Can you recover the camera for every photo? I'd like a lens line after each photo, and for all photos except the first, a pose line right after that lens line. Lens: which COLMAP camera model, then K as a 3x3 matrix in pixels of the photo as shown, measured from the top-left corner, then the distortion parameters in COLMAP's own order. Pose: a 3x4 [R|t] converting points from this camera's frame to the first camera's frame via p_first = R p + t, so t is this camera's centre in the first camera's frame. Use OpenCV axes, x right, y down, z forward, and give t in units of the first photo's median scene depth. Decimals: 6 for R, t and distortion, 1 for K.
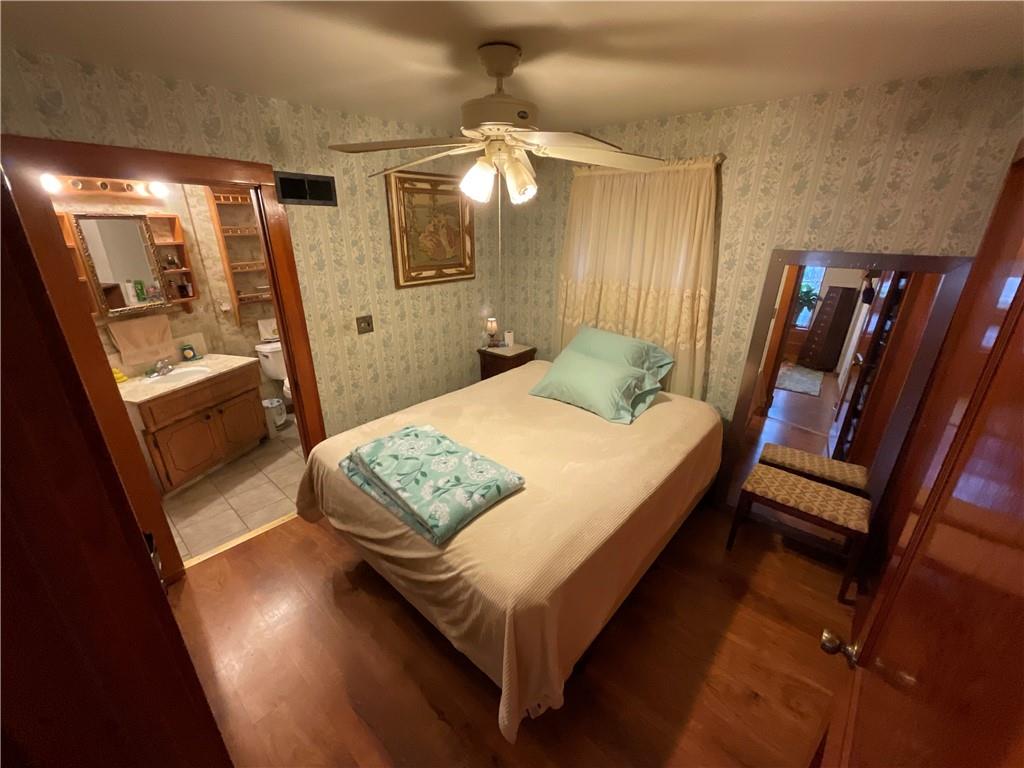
lens RADIAL K [[412.1, 0, 512.0], [0, 412.1, 384.0], [0, 0, 1]] dist [0.000562, 0.000422]
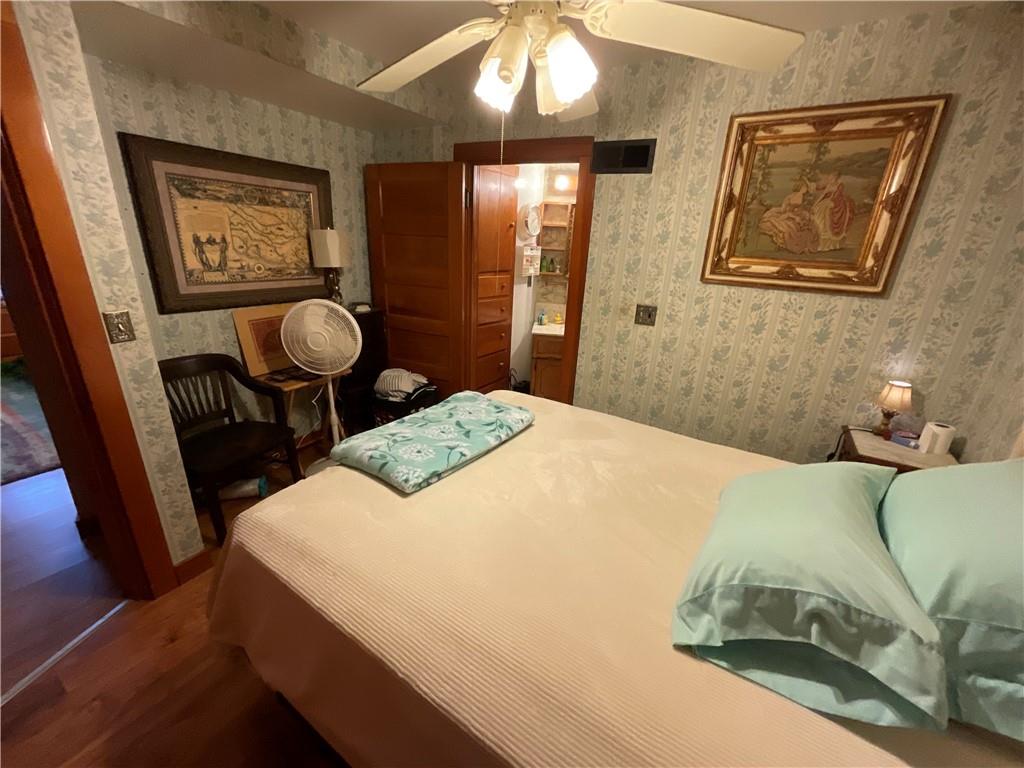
lens RADIAL K [[417.3, 0, 513.2], [0, 417.3, 383.6], [0, 0, 1]] dist [-0.002965, 0.000348]
pose [[0.166634, 0.335512, -0.927181, 0.434867], [-0.400900, 0.882150, 0.247166, -0.121540], [0.900840, 0.330520, 0.281503, 0.556300]]
